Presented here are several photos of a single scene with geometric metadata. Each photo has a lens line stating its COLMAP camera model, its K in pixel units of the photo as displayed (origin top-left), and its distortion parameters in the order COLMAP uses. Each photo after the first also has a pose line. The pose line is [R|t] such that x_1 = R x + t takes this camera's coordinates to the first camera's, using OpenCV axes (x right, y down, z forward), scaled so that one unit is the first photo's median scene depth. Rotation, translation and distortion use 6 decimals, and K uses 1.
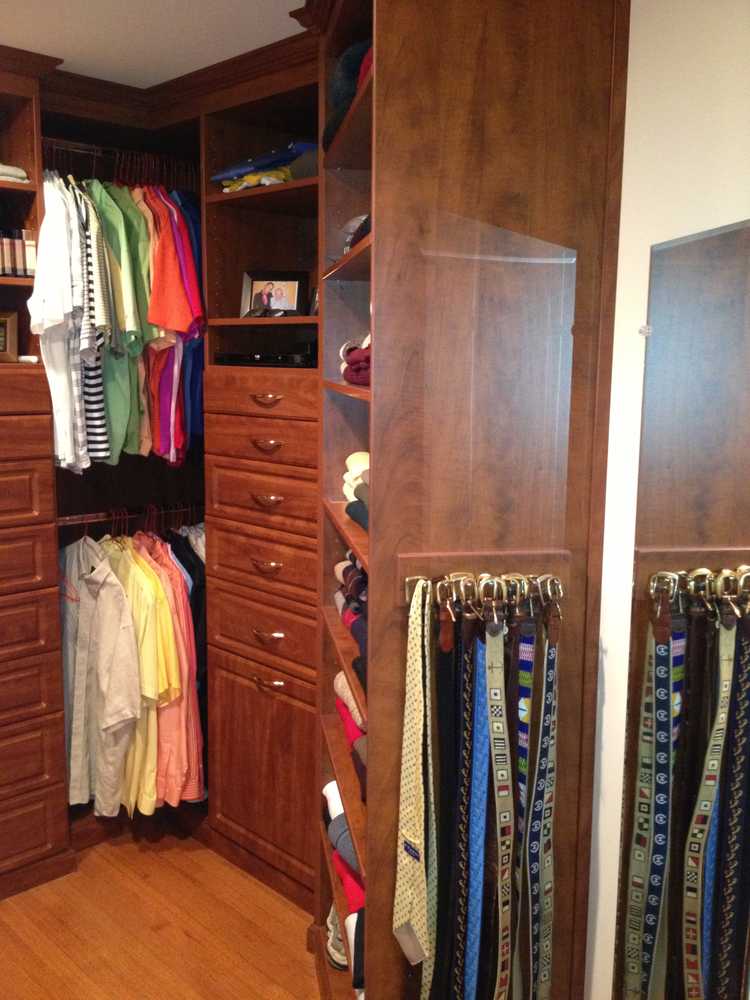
lens RADIAL K [[935.9, 0, 375.3], [0, 935.9, 498.6], [0, 0, 1]] dist [0.107090, -0.205996]
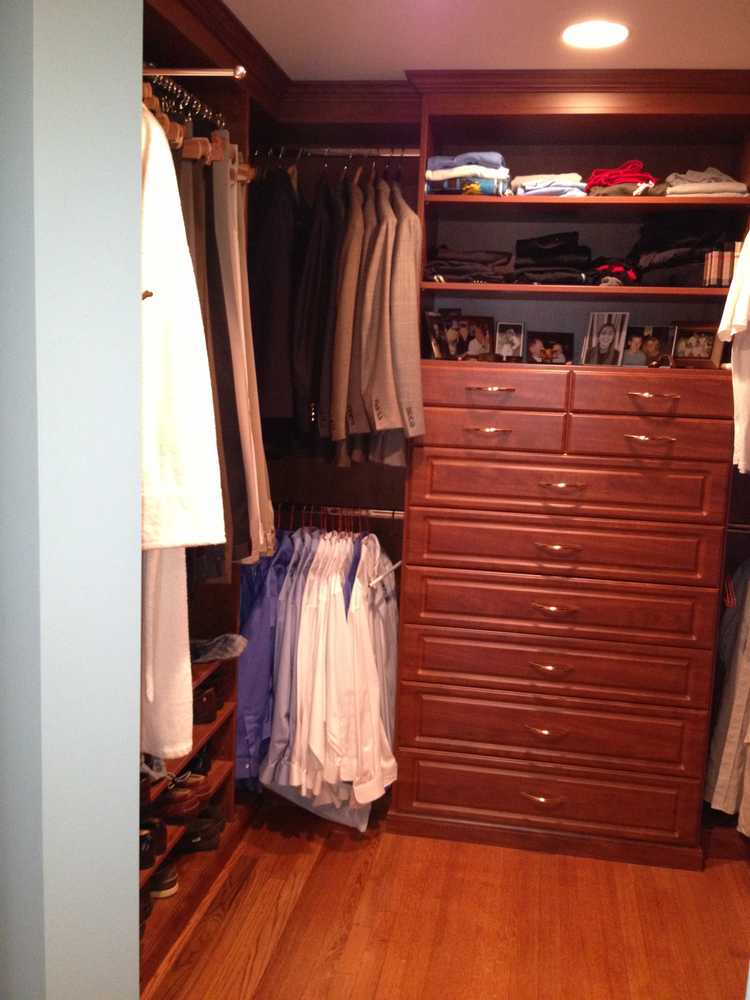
lens RADIAL K [[935.9, 0, 375.3], [0, 935.9, 498.6], [0, 0, 1]] dist [0.107090, -0.205996]
pose [[0.593008, 0.132398, -0.794237, 0.248115], [-0.155402, 0.986663, 0.048445, 0.005200], [0.790058, 0.094698, 0.605674, 0.081537]]
